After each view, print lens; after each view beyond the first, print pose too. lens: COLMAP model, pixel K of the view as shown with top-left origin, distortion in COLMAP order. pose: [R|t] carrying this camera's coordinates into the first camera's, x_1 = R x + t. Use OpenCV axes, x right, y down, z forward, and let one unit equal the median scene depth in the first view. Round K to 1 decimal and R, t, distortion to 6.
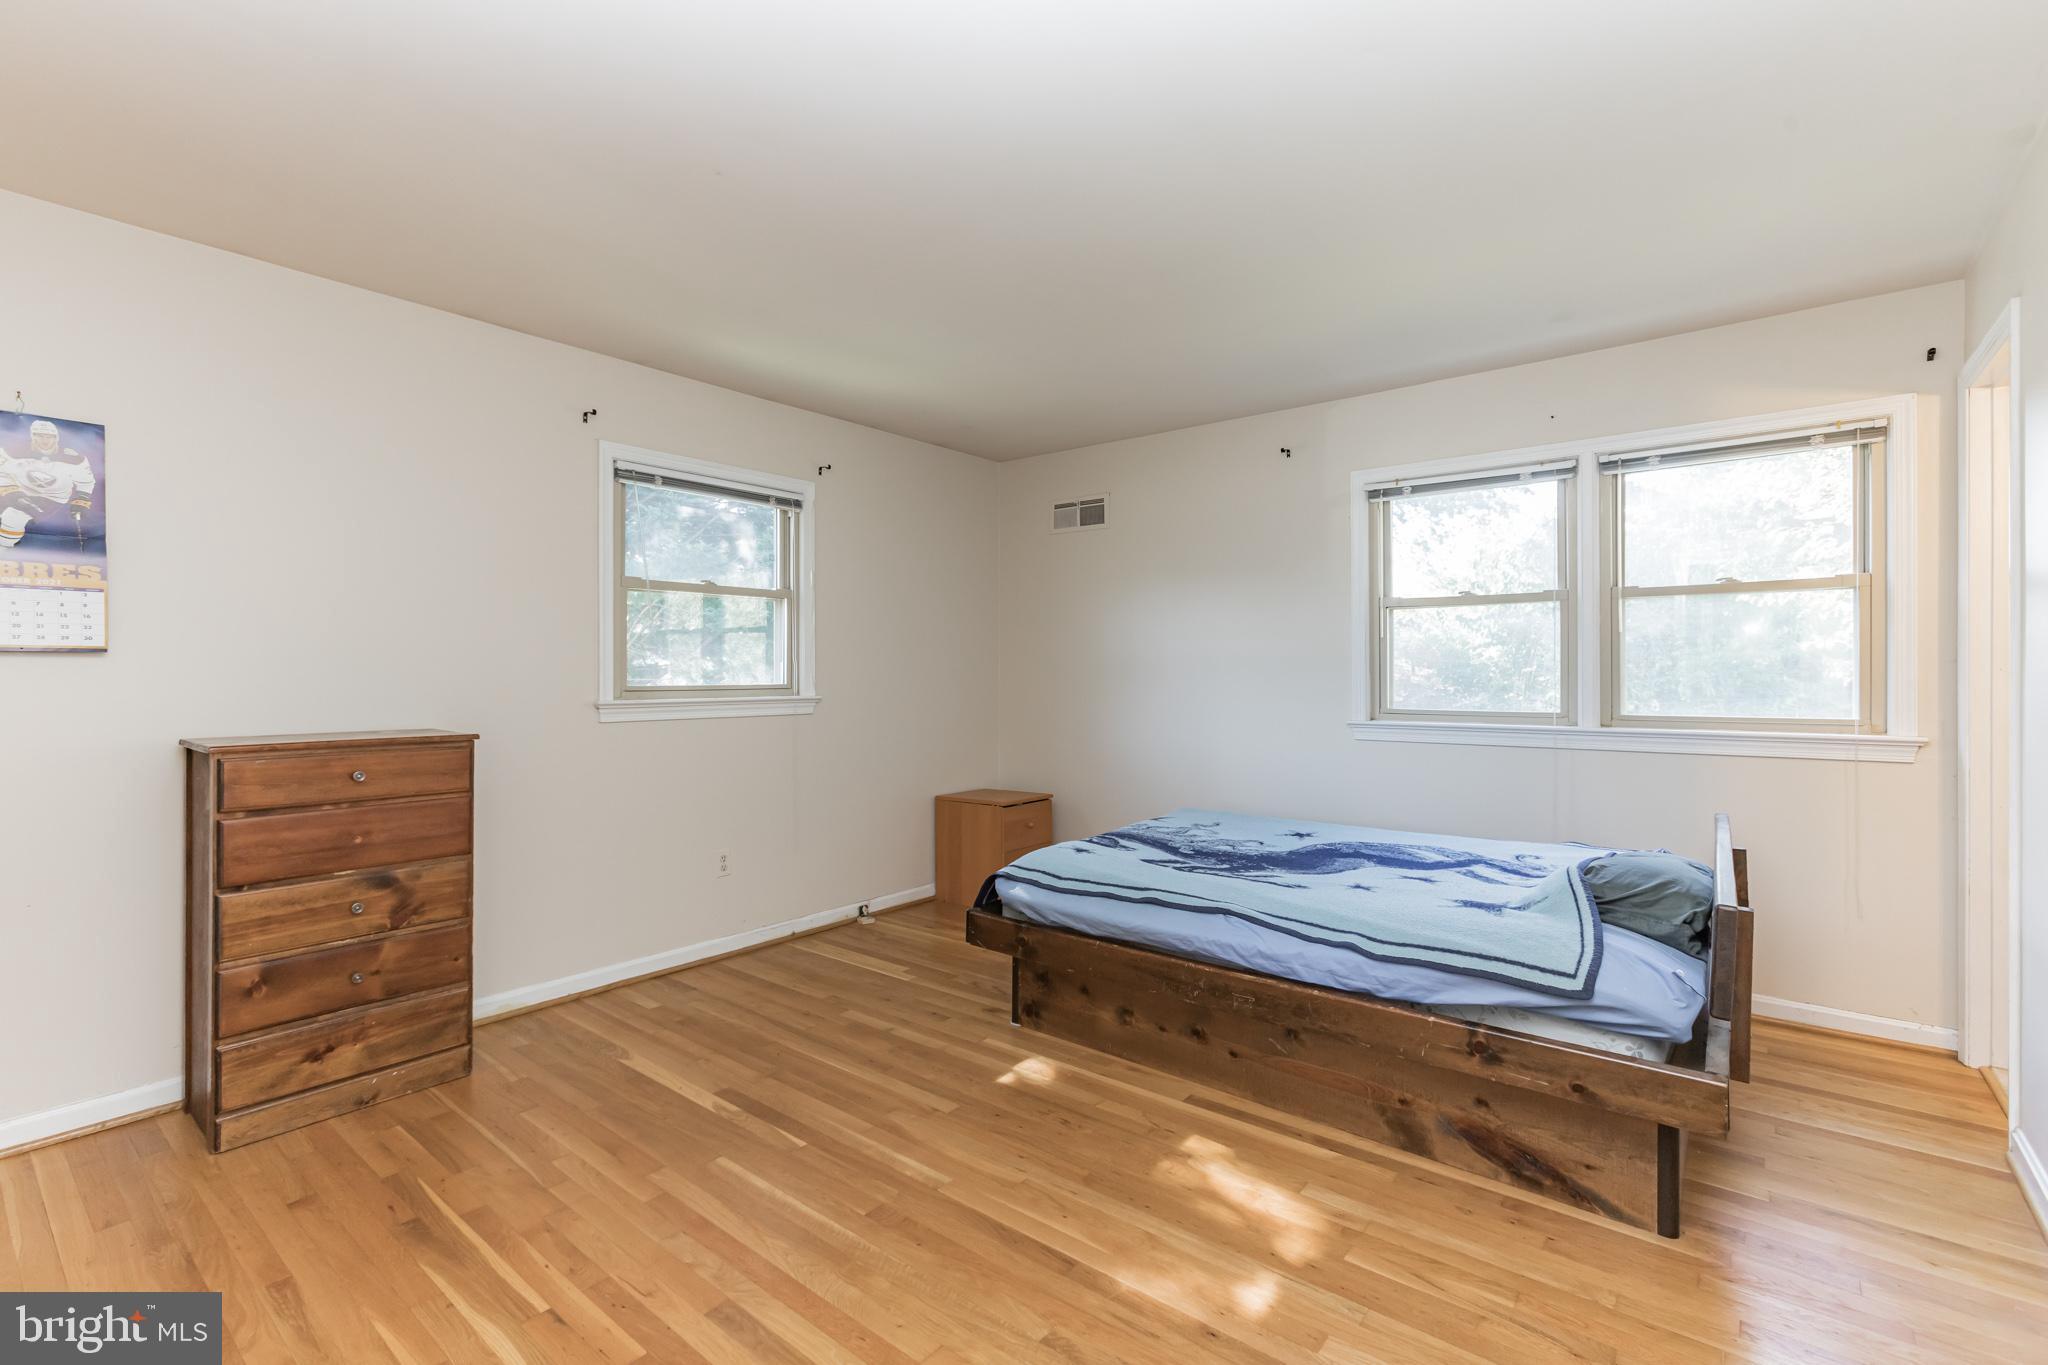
lens RADIAL K [[917.1, 0, 1009.7], [0, 917.1, 668.6], [0, 0, 1]] dist [-0.008410, 0.002949]
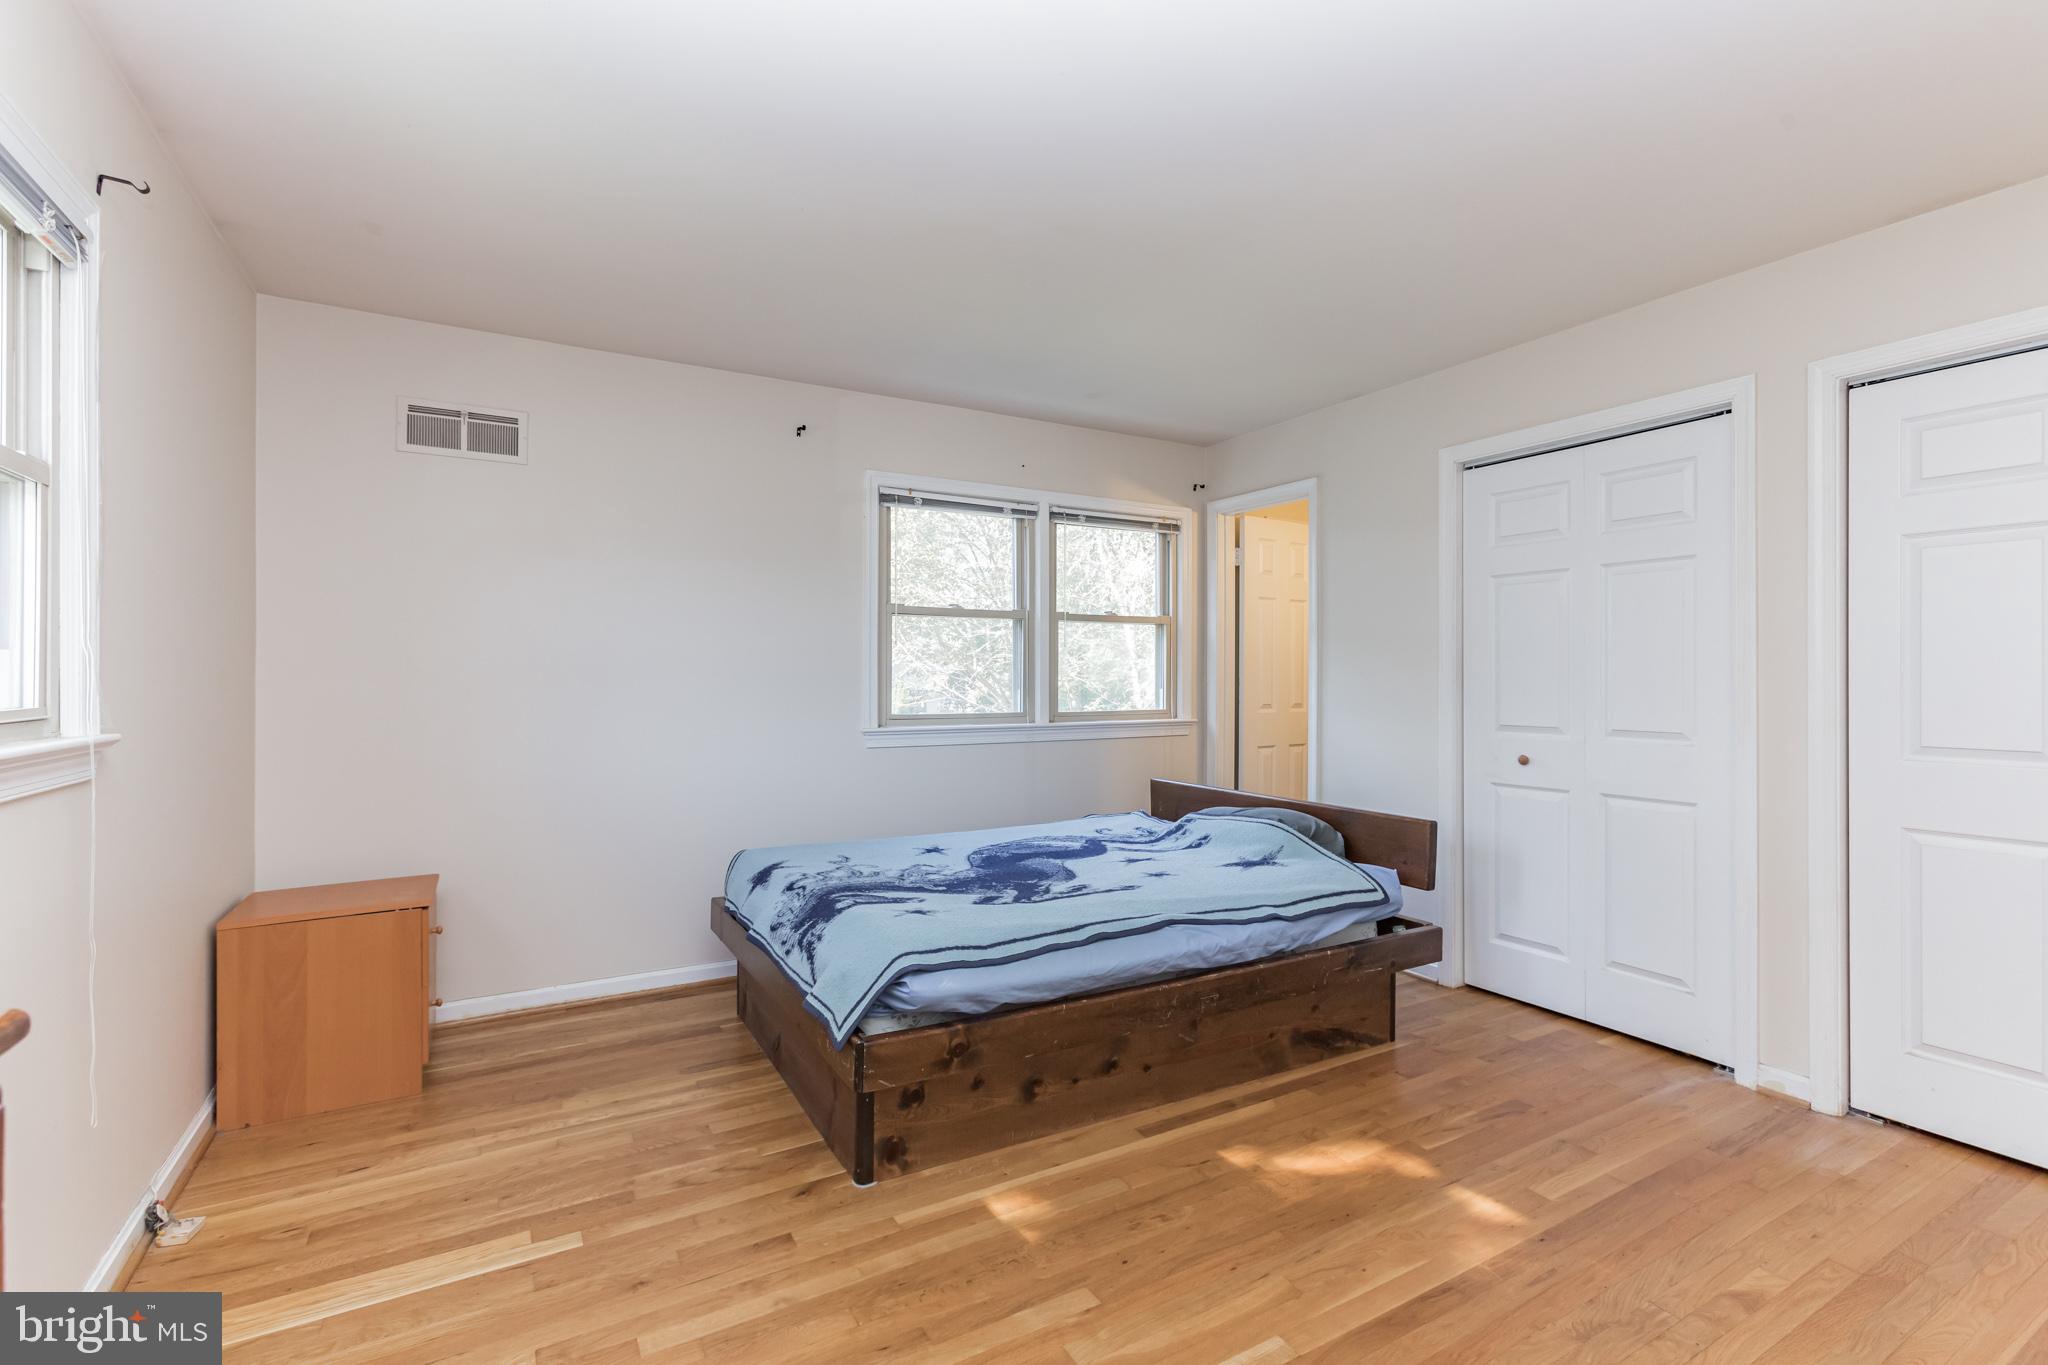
lens RADIAL K [[917.1, 0, 1009.0], [0, 917.1, 683.9], [0, 0, 1]] dist [-0.008410, 0.002949]
pose [[0.362086, -0.004081, 0.932136, -0.622766], [-0.004656, 0.999970, 0.006186, 0.003562], [-0.932133, -0.006580, 0.362056, 0.677090]]
